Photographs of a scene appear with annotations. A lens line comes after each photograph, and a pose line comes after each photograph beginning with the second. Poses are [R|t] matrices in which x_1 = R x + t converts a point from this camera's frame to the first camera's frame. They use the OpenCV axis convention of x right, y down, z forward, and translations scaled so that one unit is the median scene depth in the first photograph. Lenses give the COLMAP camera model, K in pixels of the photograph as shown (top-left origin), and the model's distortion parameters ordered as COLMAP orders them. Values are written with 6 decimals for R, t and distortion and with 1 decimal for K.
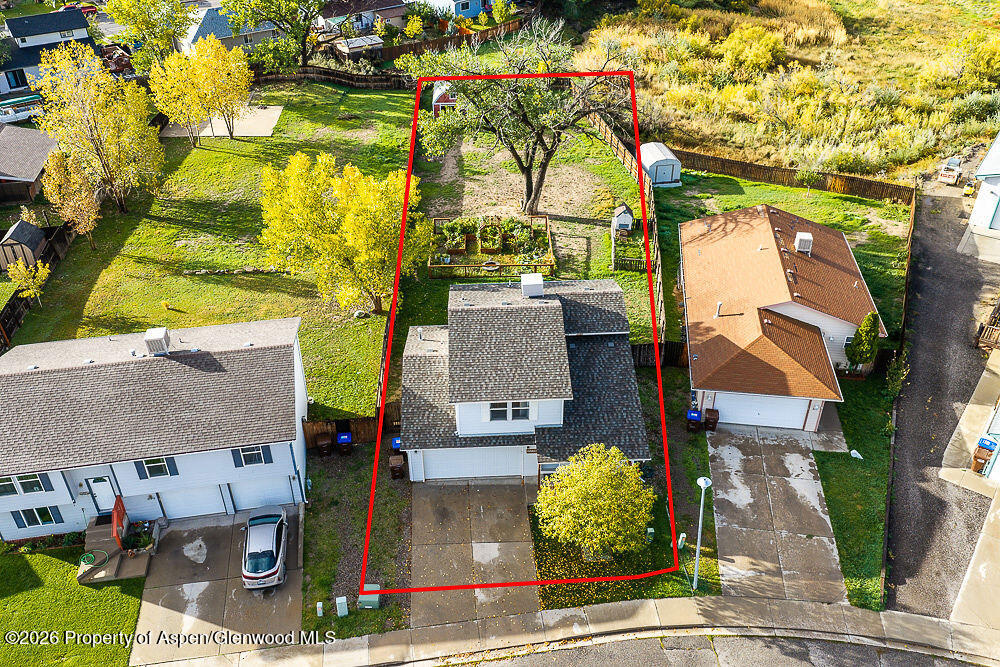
lens RADIAL K [[830.2, 0, 498.1], [0, 830.2, 331.8], [0, 0, 1]] dist [0.017133, -0.023652]
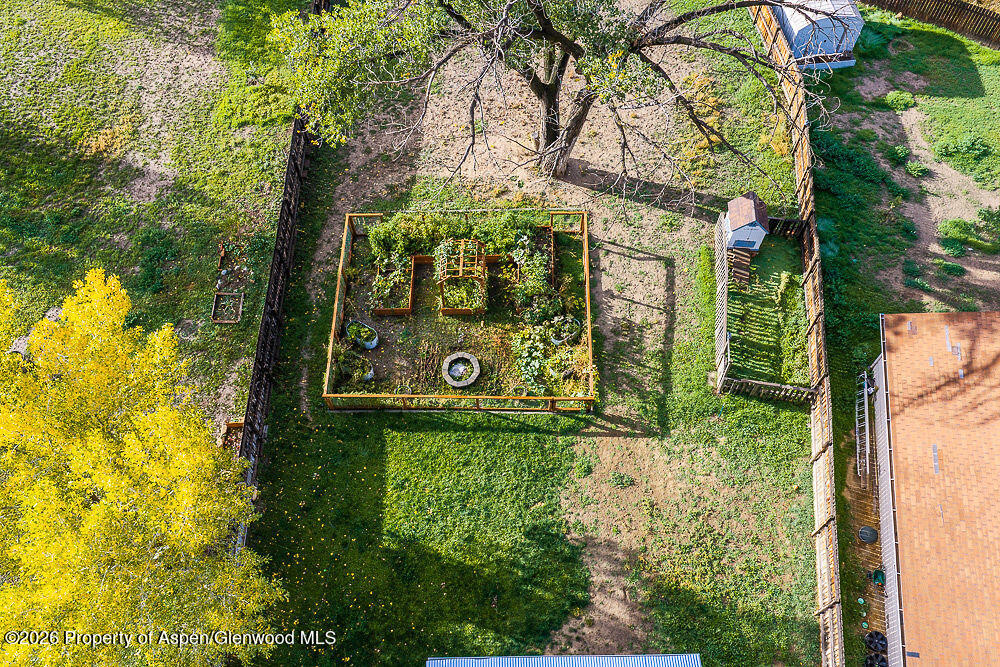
lens RADIAL K [[829.6, 0, 497.4], [0, 829.6, 331.0], [0, 0, 1]] dist [0.009743, -0.012517]
pose [[0.999472, 0.024771, -0.021025, 0.031524], [-0.013528, 0.905622, 0.423870, -0.438028], [0.029540, -0.423362, 0.905479, 0.845083]]
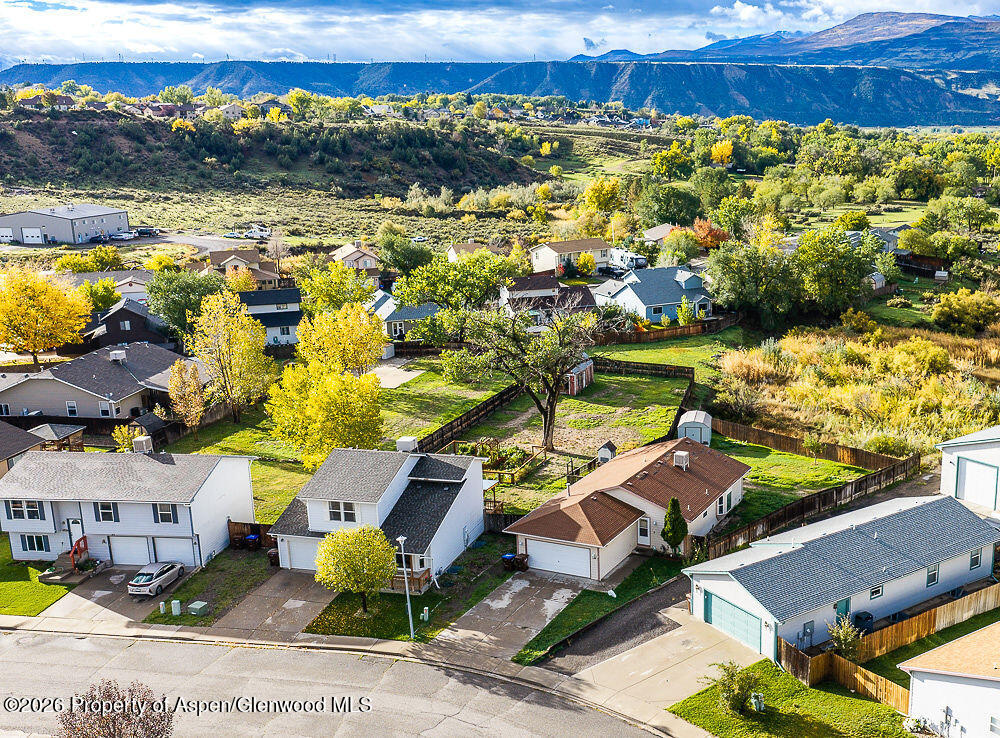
lens RADIAL K [[1088.3, 0, 656.6], [0, 1088.3, 388.7], [0, 0, 1]] dist [-0.005041, 0.000000]
pose [[0.966126, 0.065313, -0.249668, 0.913487], [-0.145343, 0.937130, -0.317274, 0.380363], [0.213249, 0.342815, 0.914879, -0.596642]]
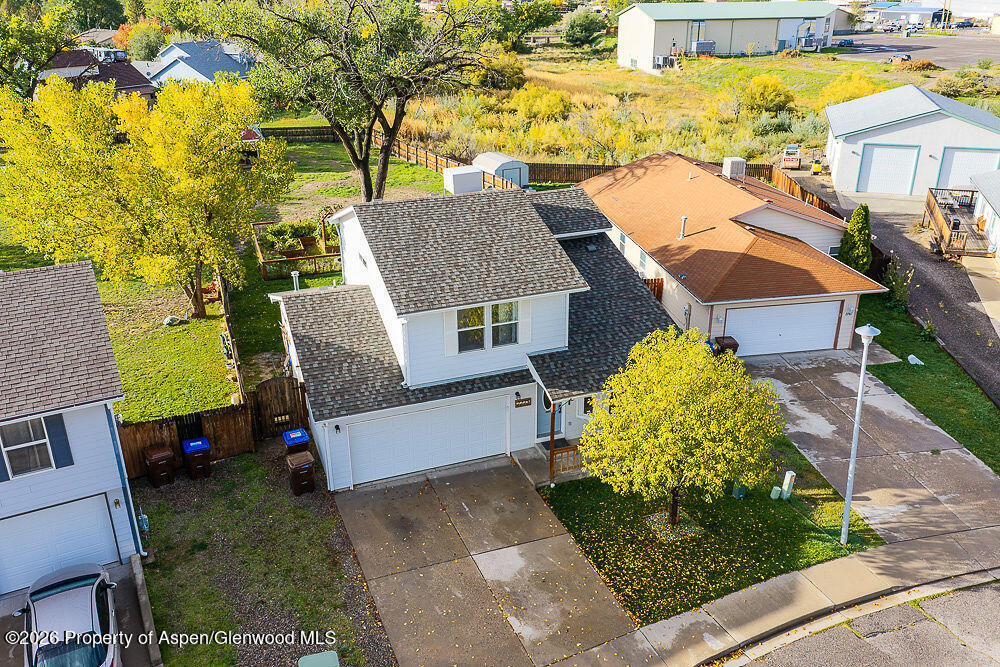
lens RADIAL K [[829.6, 0, 502.3], [0, 829.6, 333.1], [0, 0, 1]] dist [0.009743, -0.012517]
pose [[0.948996, -0.121865, 0.290784, -0.145658], [0.173811, 0.971691, -0.160019, 0.185901], [-0.263052, 0.202399, 0.943312, 0.398414]]
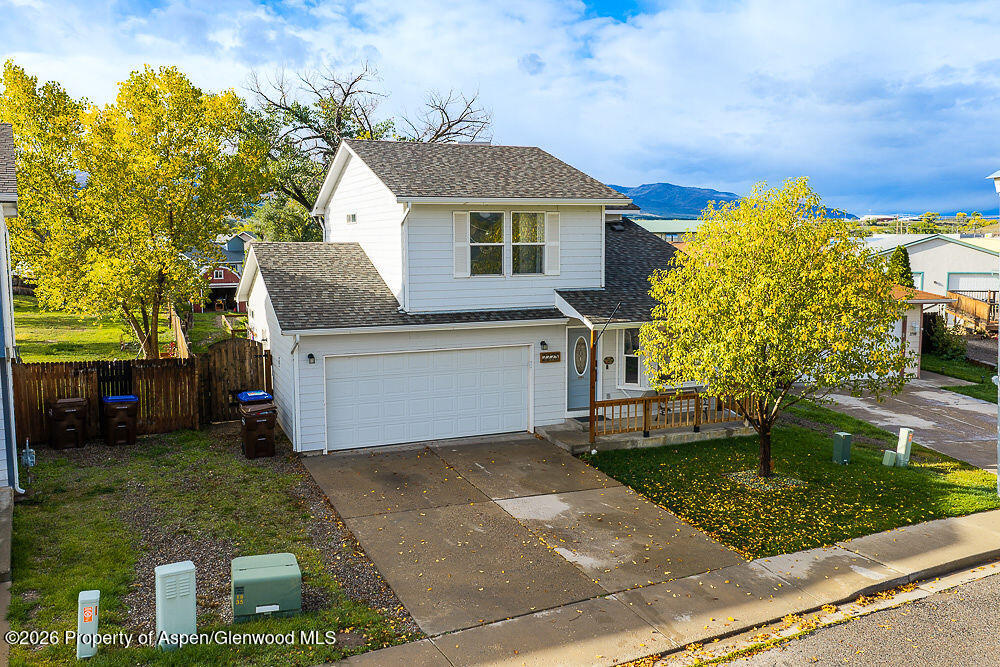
lens RADIAL K [[829.6, 0, 502.5], [0, 829.6, 334.7], [0, 0, 1]] dist [0.009743, -0.012517]
pose [[0.939894, -0.033630, 0.339807, -0.147944], [0.185179, 0.886297, -0.424484, 0.326789], [-0.286894, 0.461895, 0.839252, 0.580569]]
